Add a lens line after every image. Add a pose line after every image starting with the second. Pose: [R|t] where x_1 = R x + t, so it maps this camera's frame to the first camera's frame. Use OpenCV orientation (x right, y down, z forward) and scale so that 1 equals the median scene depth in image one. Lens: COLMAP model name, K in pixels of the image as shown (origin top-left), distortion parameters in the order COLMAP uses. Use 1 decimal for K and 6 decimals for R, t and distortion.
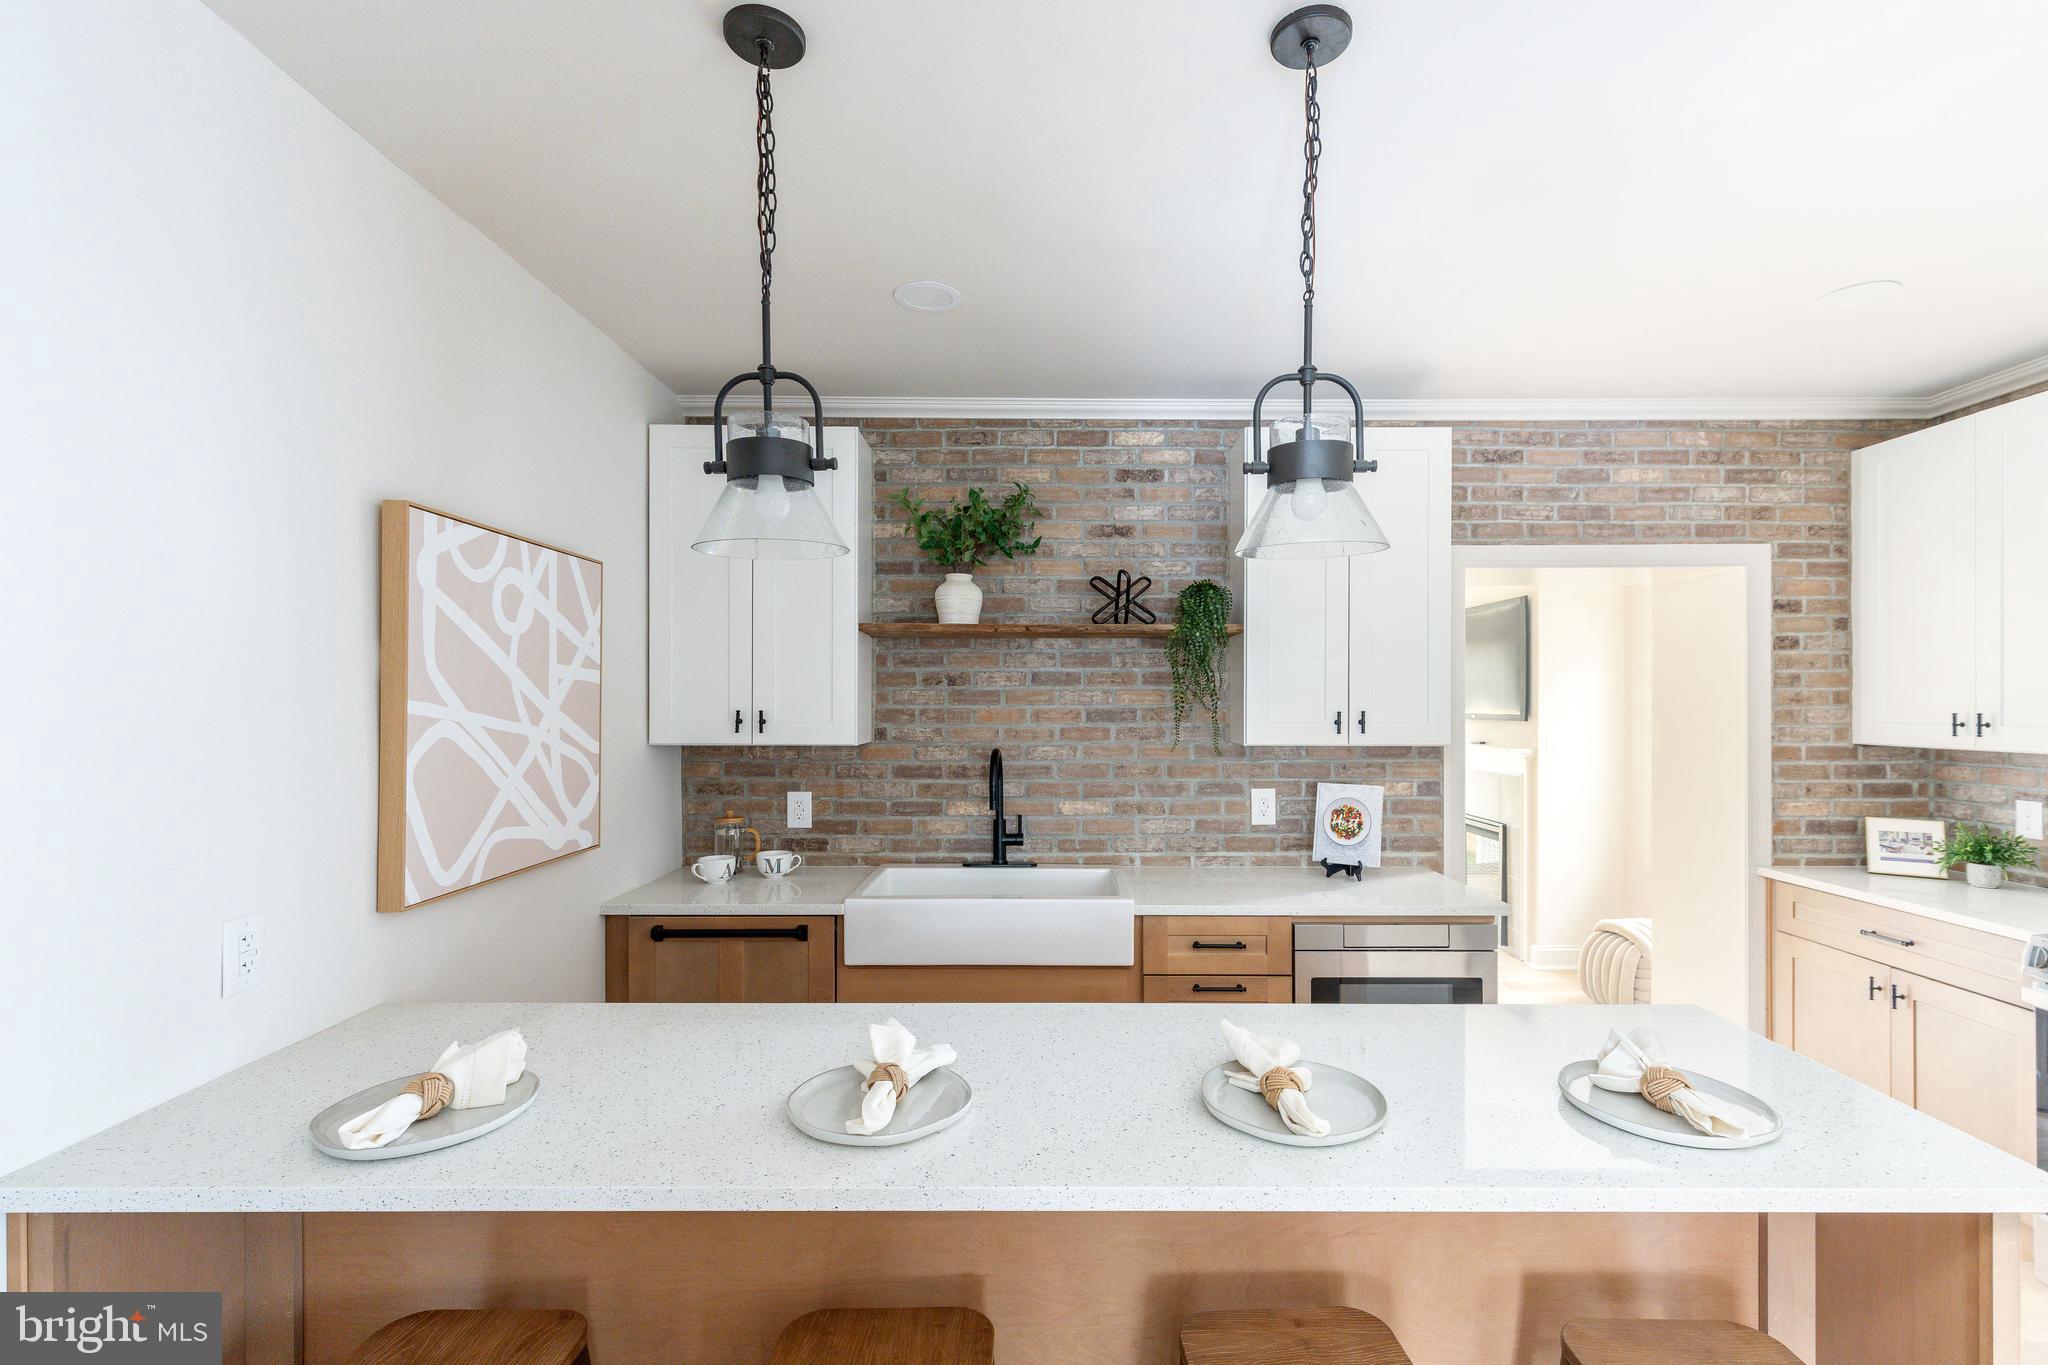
lens RADIAL K [[930.9, 0, 1024.6], [0, 930.9, 678.6], [0, 0, 1]] dist [-0.003933, -0.000583]
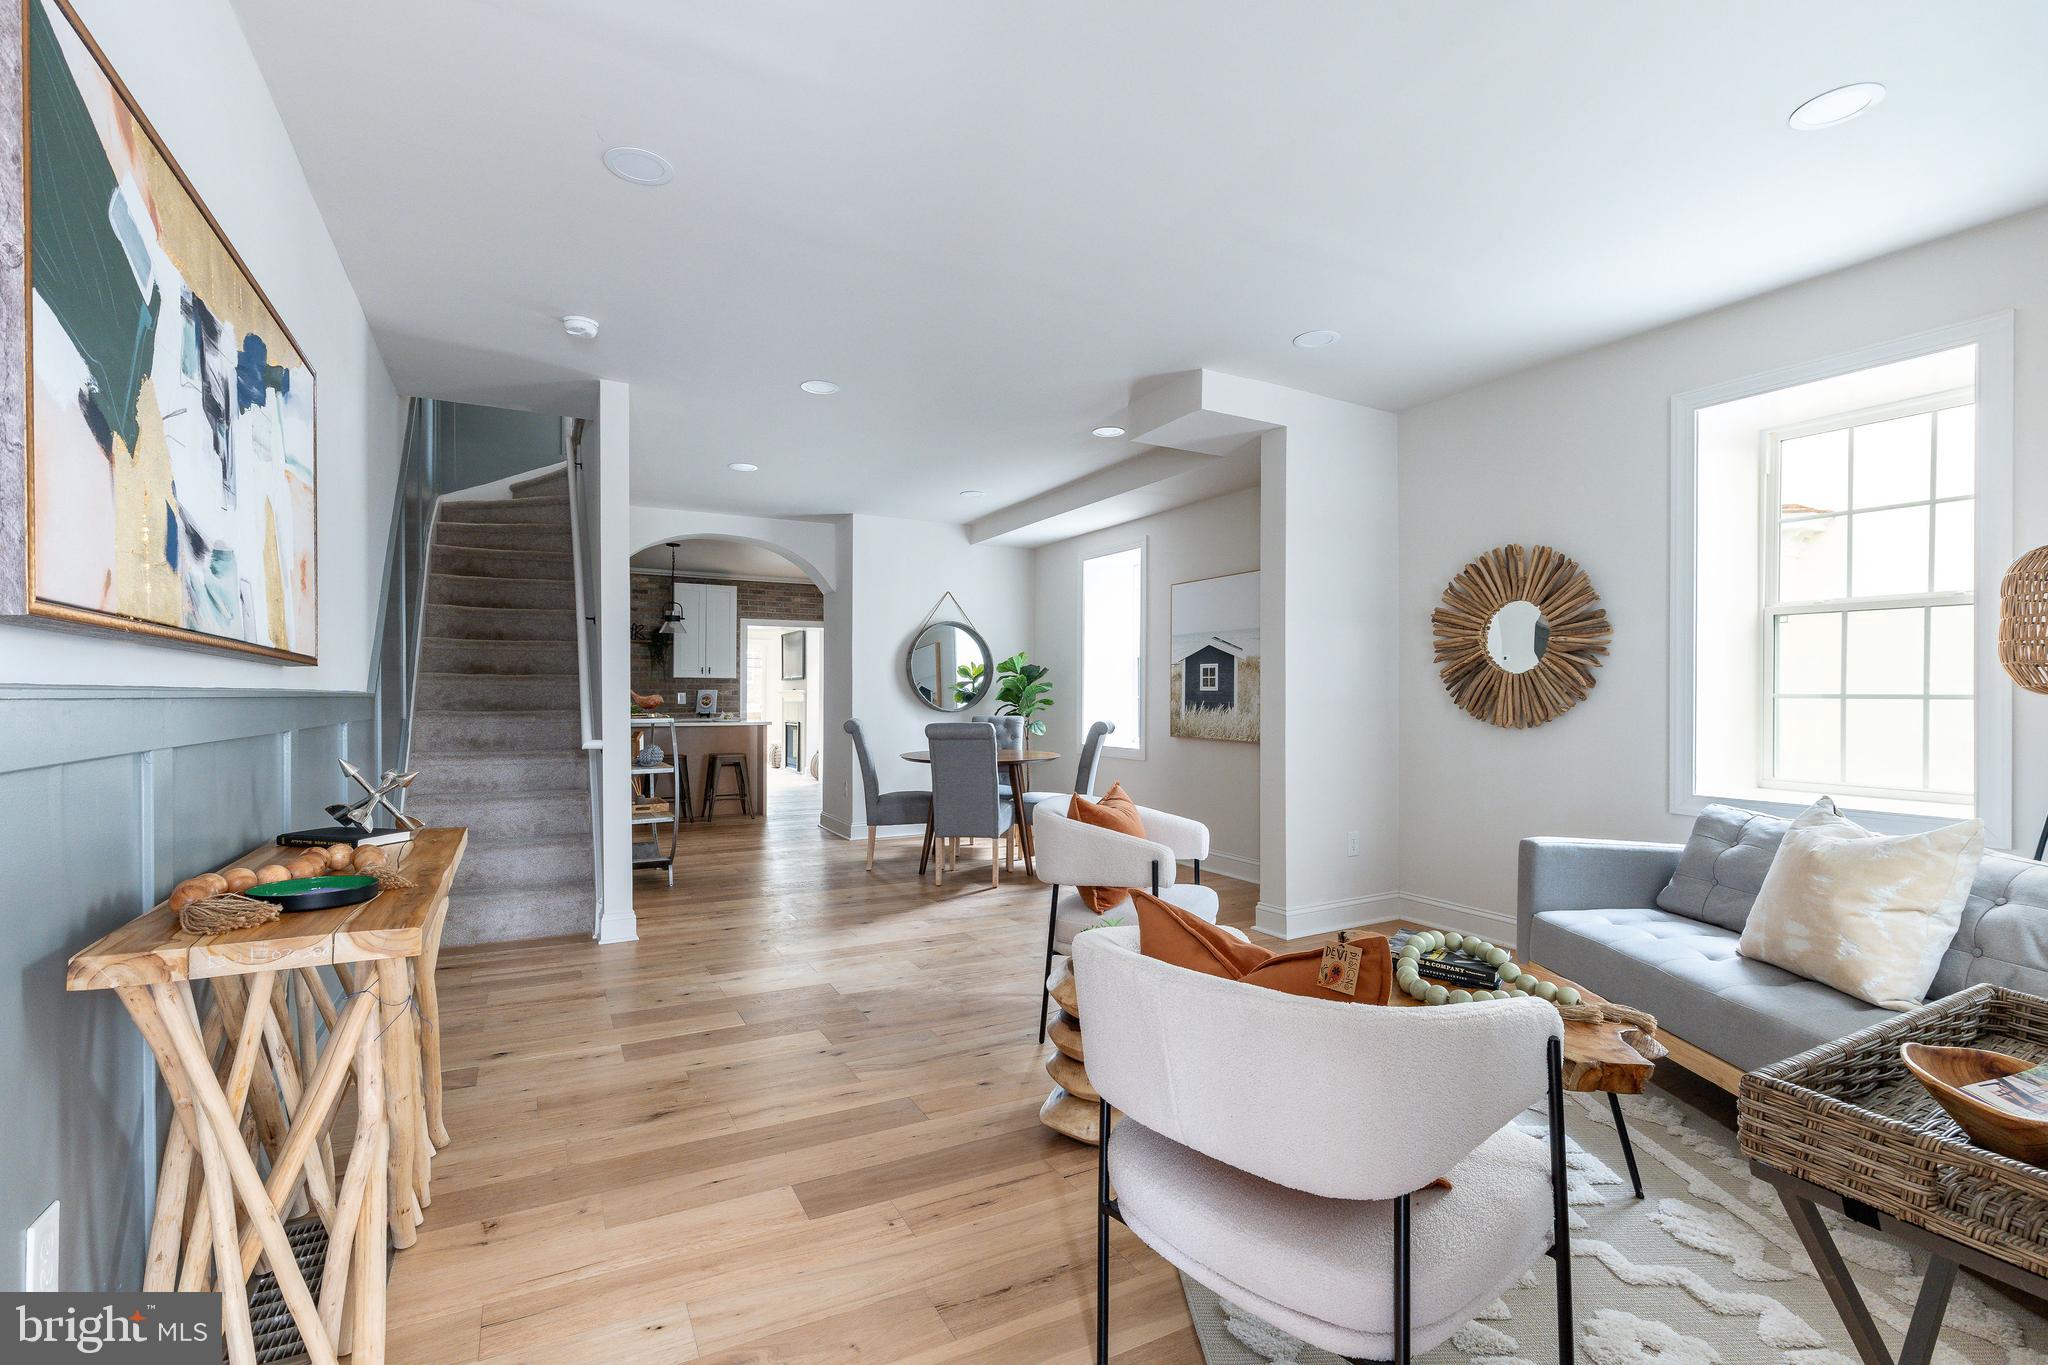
lens RADIAL K [[930.9, 0, 1017.6], [0, 930.9, 685.2], [0, 0, 1]] dist [-0.003933, -0.000583]
pose [[0.880563, -0.000406, 0.473929, -0.259299], [-0.000624, 0.999998, 0.002015, 0.088400], [-0.473928, -0.002070, 0.880561, -2.502076]]
